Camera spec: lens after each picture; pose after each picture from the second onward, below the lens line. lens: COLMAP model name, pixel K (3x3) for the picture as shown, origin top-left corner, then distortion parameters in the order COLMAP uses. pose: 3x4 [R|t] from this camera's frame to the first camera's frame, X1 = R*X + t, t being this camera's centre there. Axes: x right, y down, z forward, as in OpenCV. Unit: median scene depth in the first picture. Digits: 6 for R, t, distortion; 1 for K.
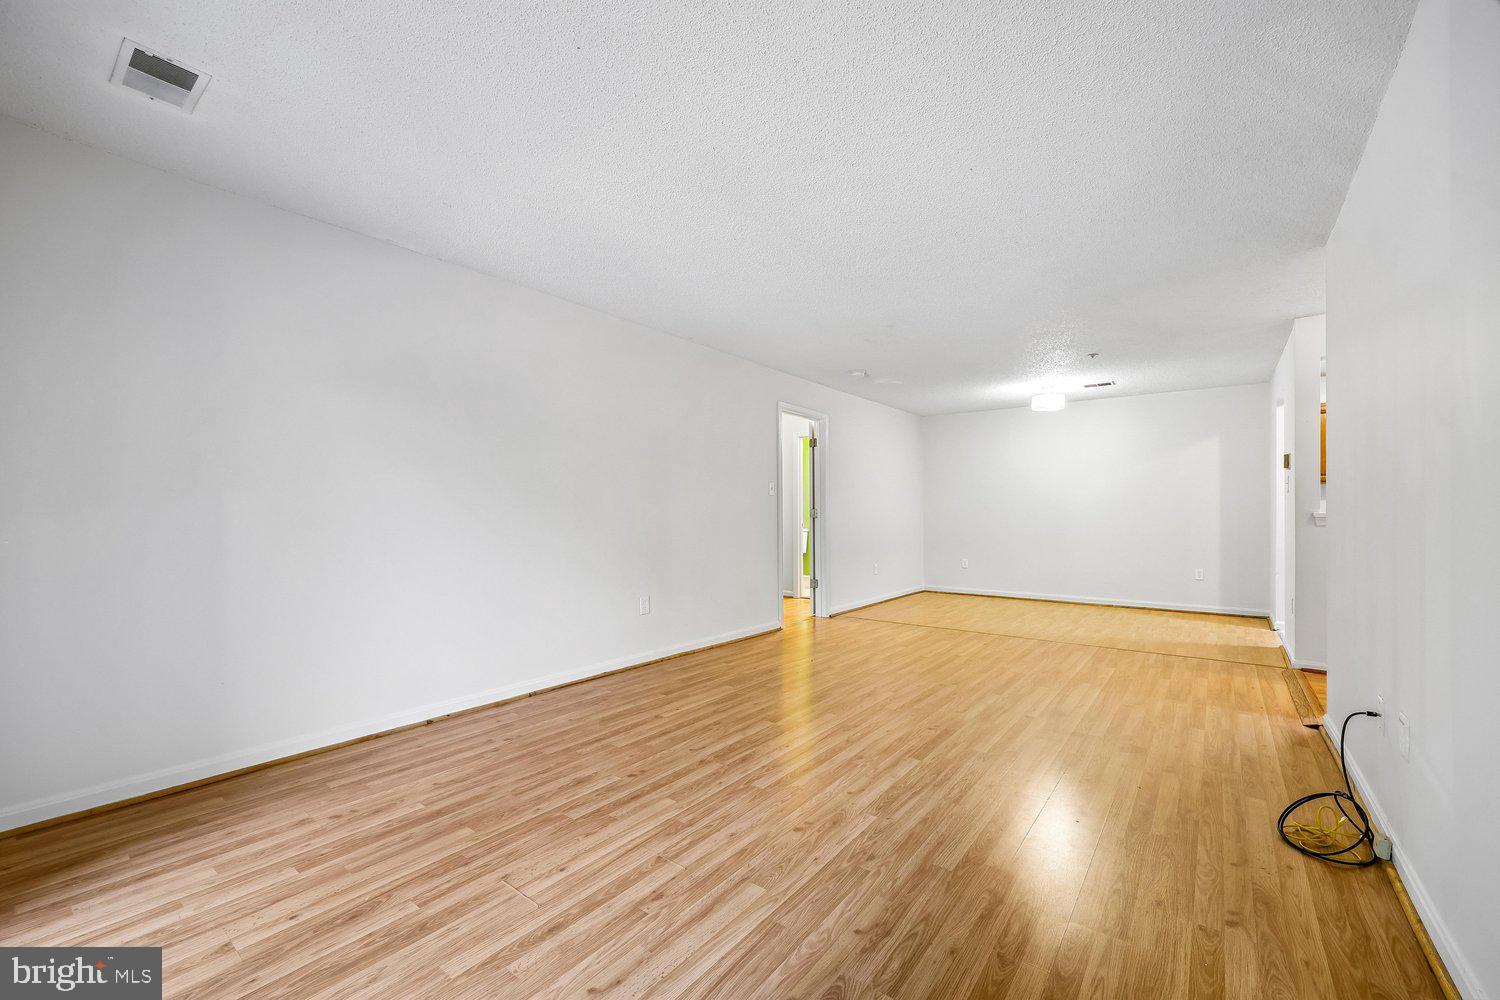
lens RADIAL K [[607.5, 0, 748.1], [0, 607.5, 523.0], [0, 0, 1]] dist [0.002096, 0.000503]
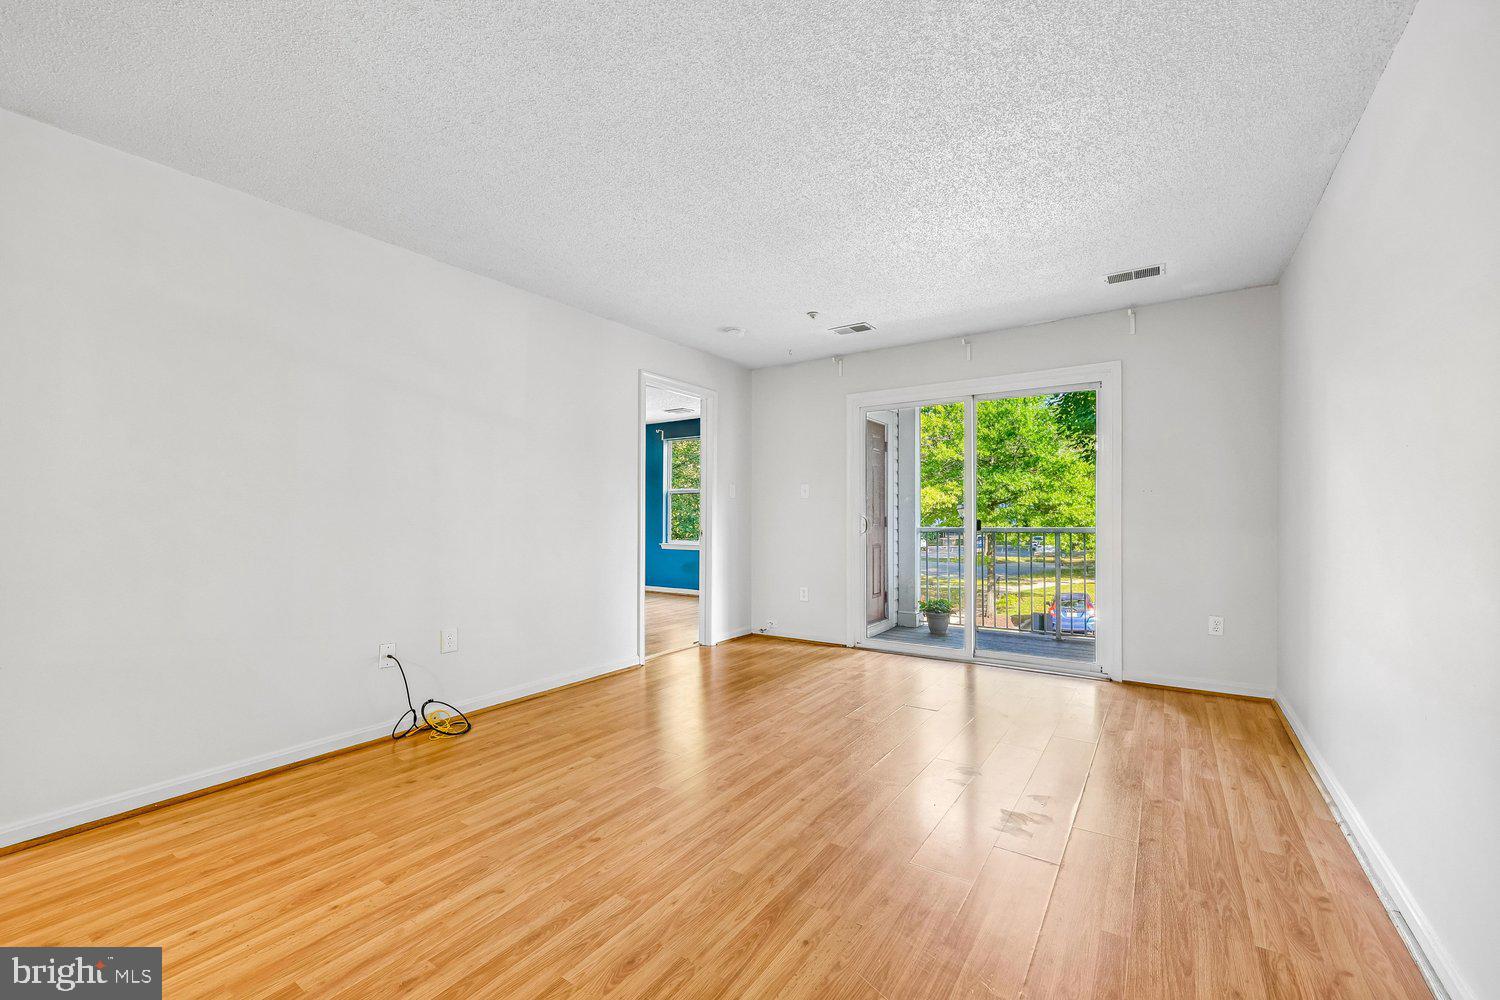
lens RADIAL K [[607.5, 0, 752.7], [0, 607.5, 510.0], [0, 0, 1]] dist [0.002096, 0.000503]
pose [[-0.997651, 0.004202, -0.068369, 0.186880], [0.003950, 0.999985, 0.003822, -0.026956], [0.068384, 0.003543, -0.997653, 1.808453]]
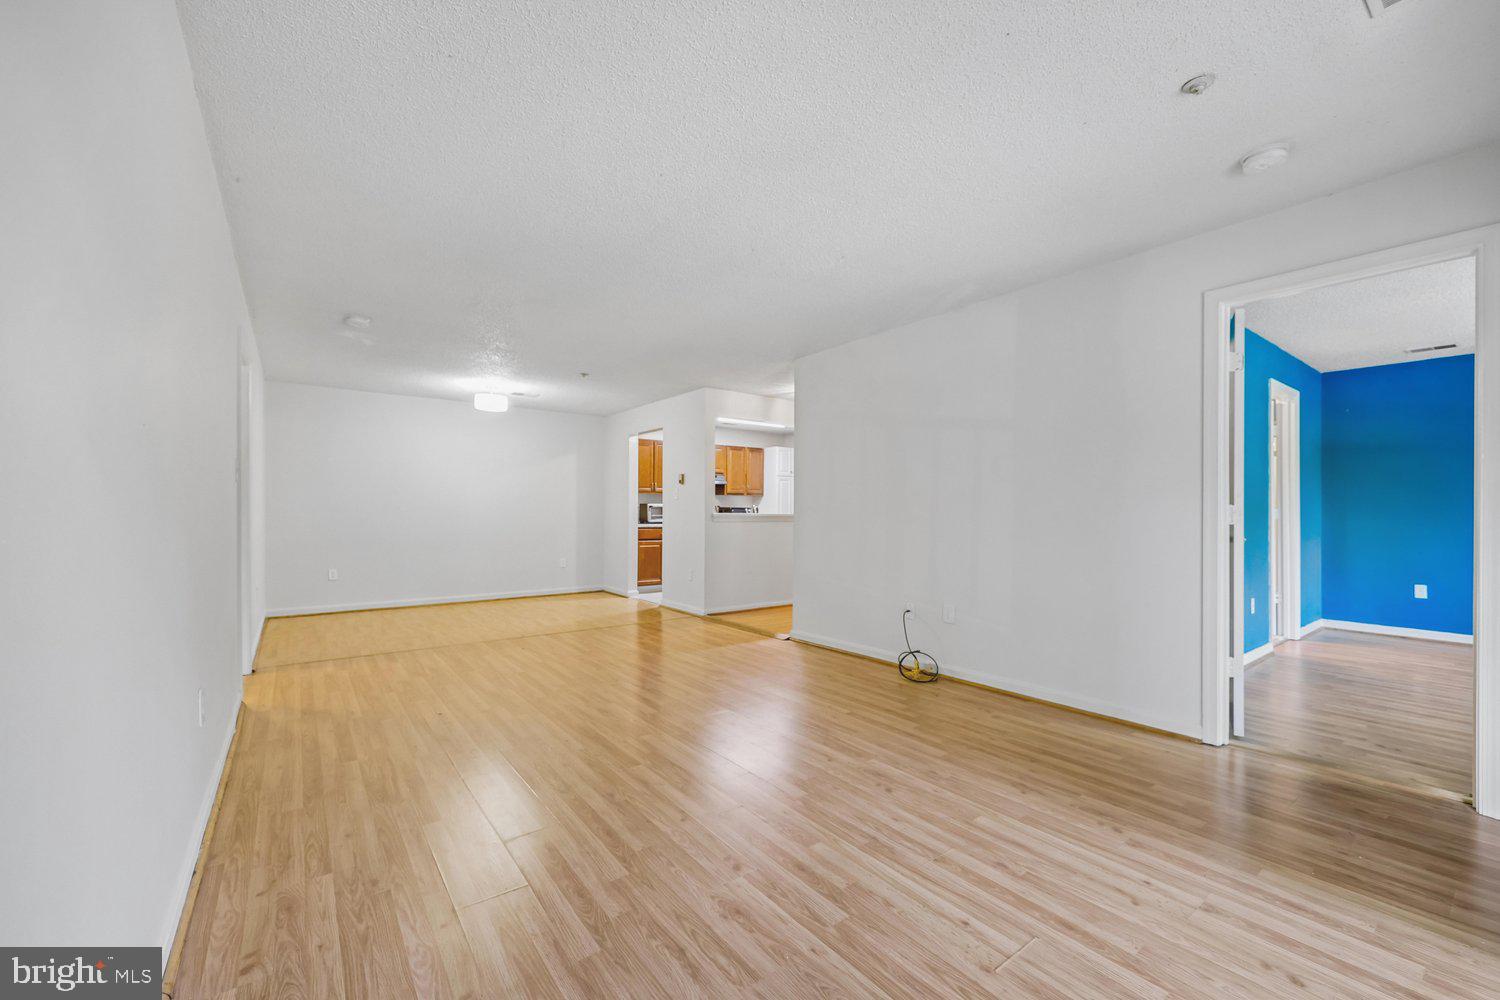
lens RADIAL K [[607.5, 0, 762.7], [0, 607.5, 511.1], [0, 0, 1]] dist [0.002096, 0.000503]
pose [[0.245130, 0.006751, 0.969467, -0.807650], [0.010646, 0.999897, -0.009655, -0.010642], [-0.969432, 0.012687, 0.245033, 0.697946]]
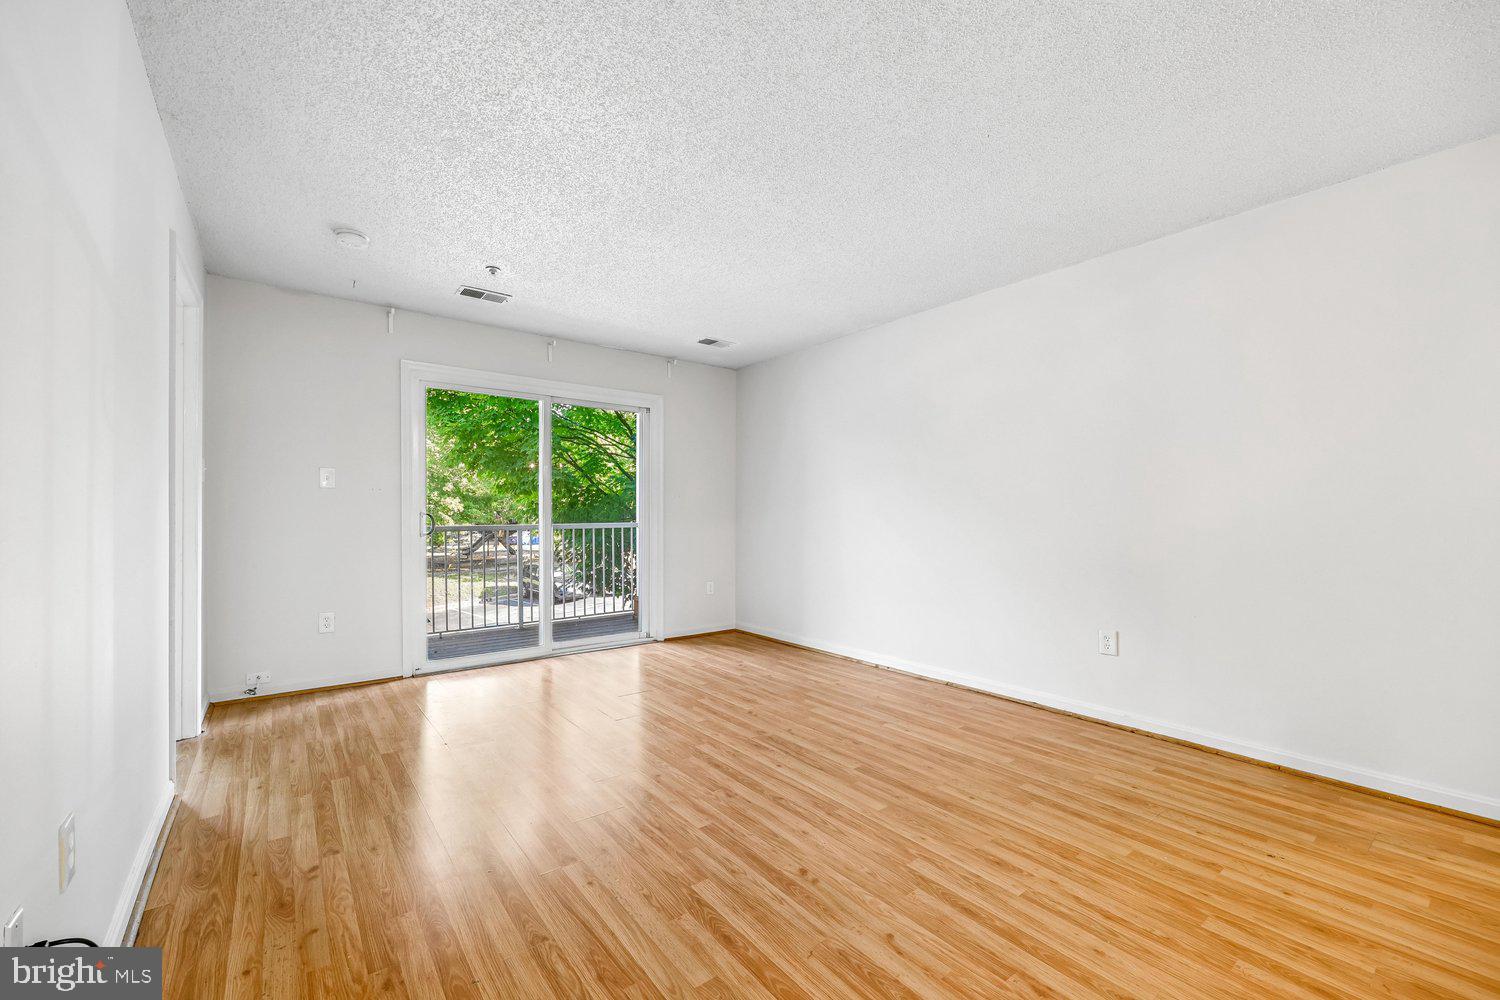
lens RADIAL K [[607.5, 0, 752.1], [0, 607.5, 519.6], [0, 0, 1]] dist [0.002096, 0.000503]
pose [[-0.248072, 0.010036, -0.968690, 0.964834], [-0.014843, 0.999790, 0.014160, -0.019362], [0.968628, 0.017891, -0.247870, 1.180660]]
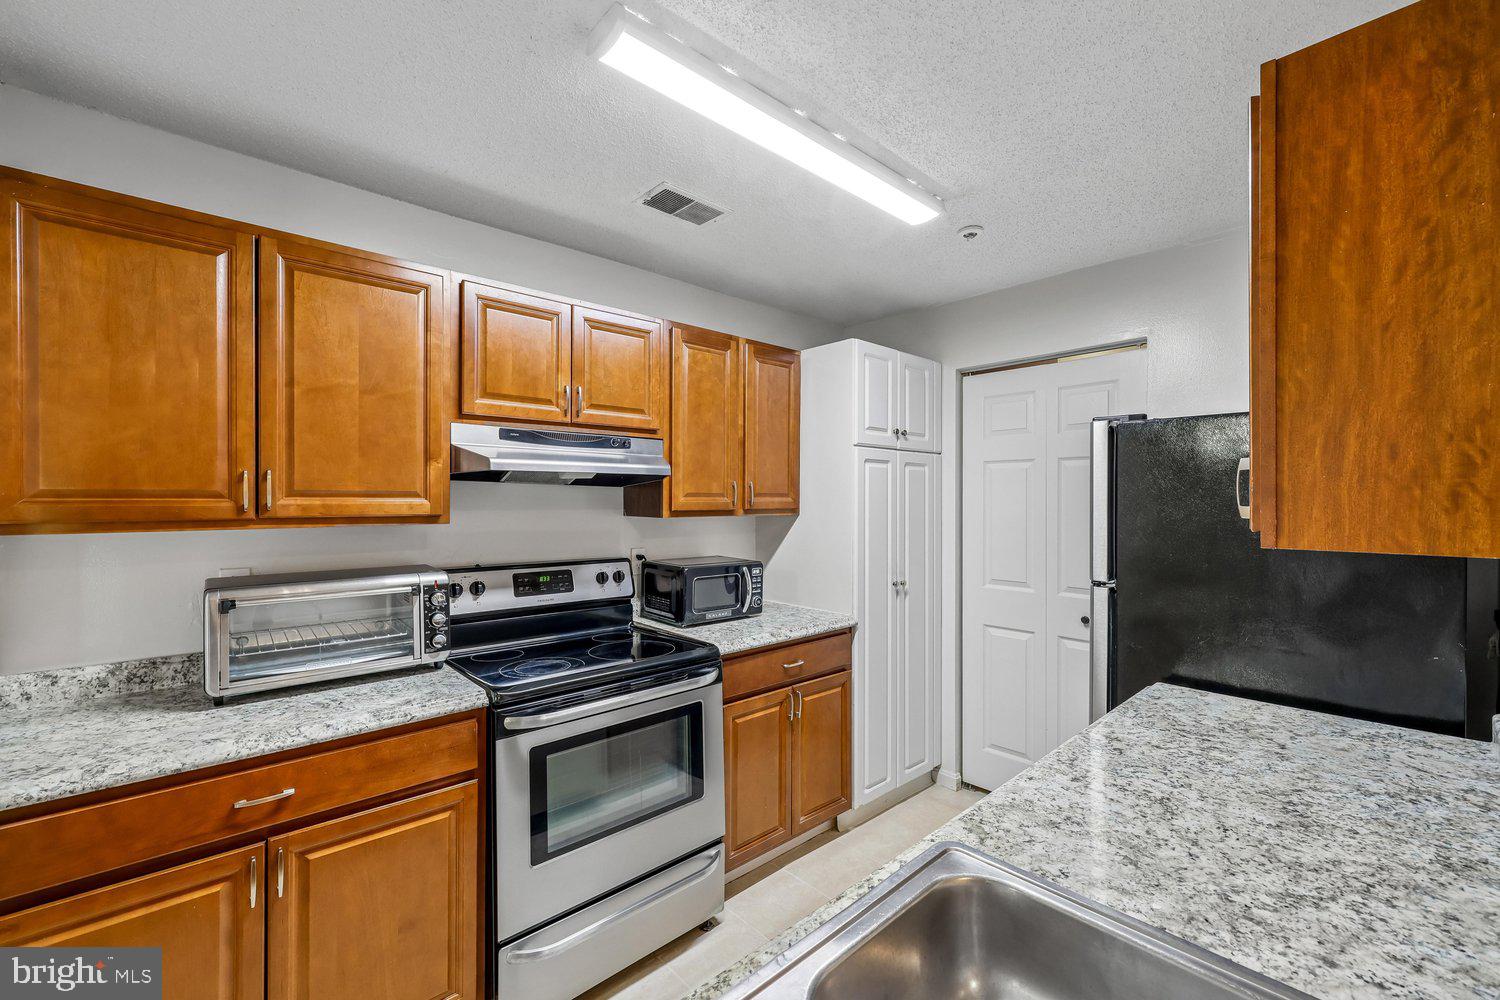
lens RADIAL K [[607.5, 0, 750.0], [0, 607.5, 502.0], [0, 0, 1]] dist [0.002096, 0.000503]
pose [[0.187345, 0.002346, 0.982291, 1.532825], [0.010450, 0.999936, -0.004381, -0.149354], [-0.982239, 0.011086, 0.187308, 1.427745]]
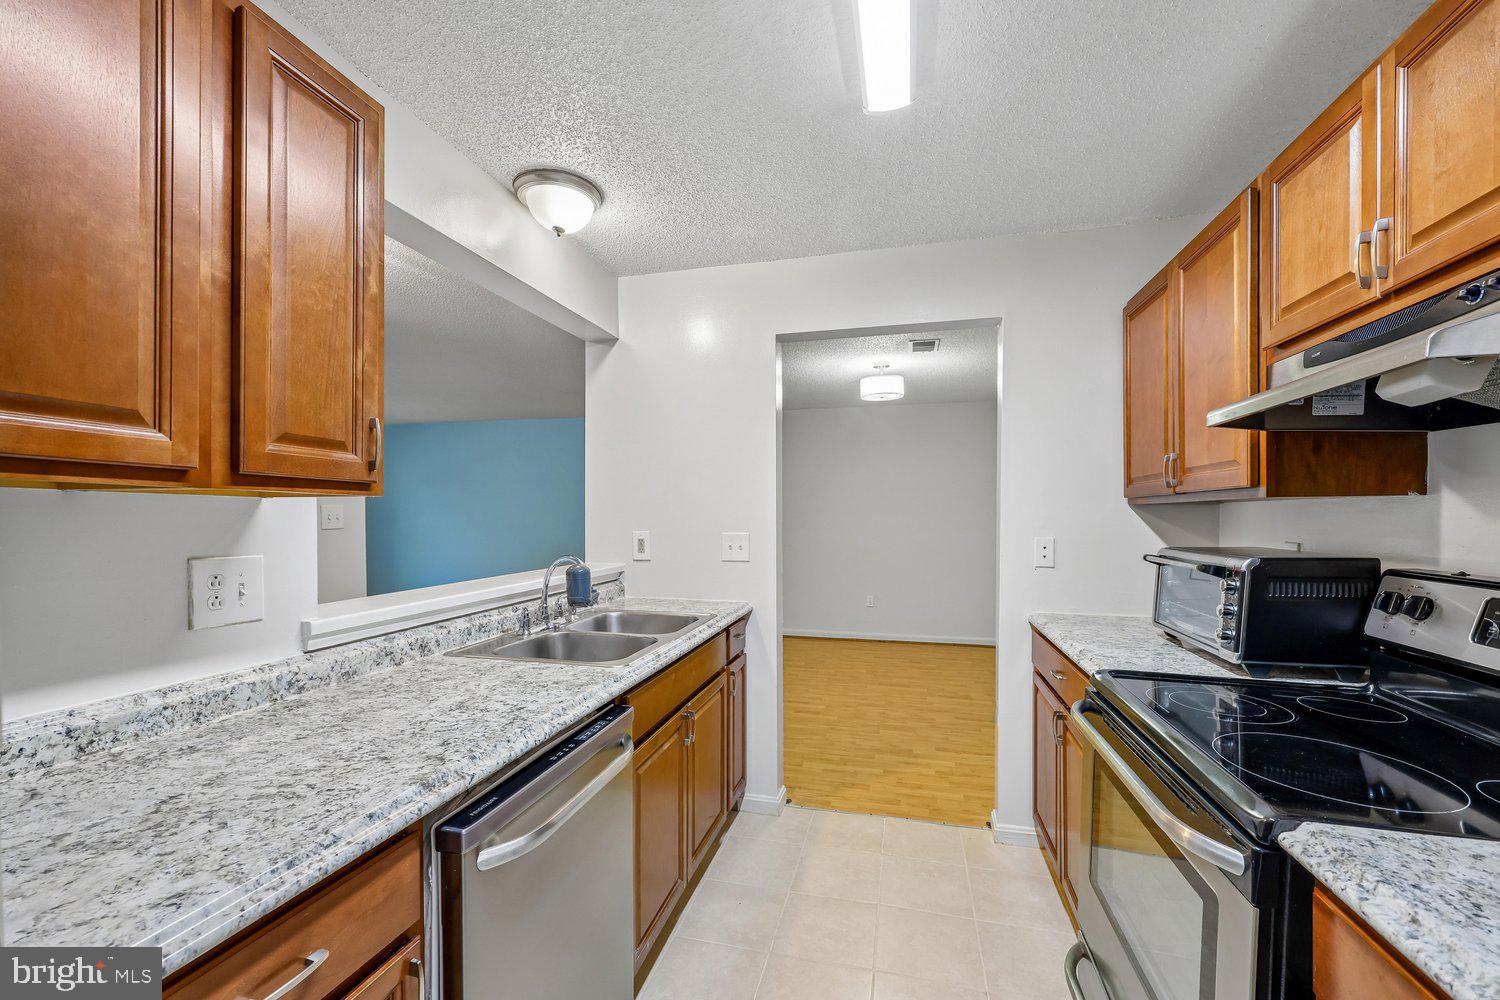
lens RADIAL K [[607.5, 0, 753.8], [0, 607.5, 523.1], [0, 0, 1]] dist [0.002096, 0.000503]
pose [[0.397052, 0.018715, -0.917605, 2.380933], [-0.012124, 0.999812, 0.015146, -0.114280], [0.917716, 0.005111, 0.397204, 1.283680]]
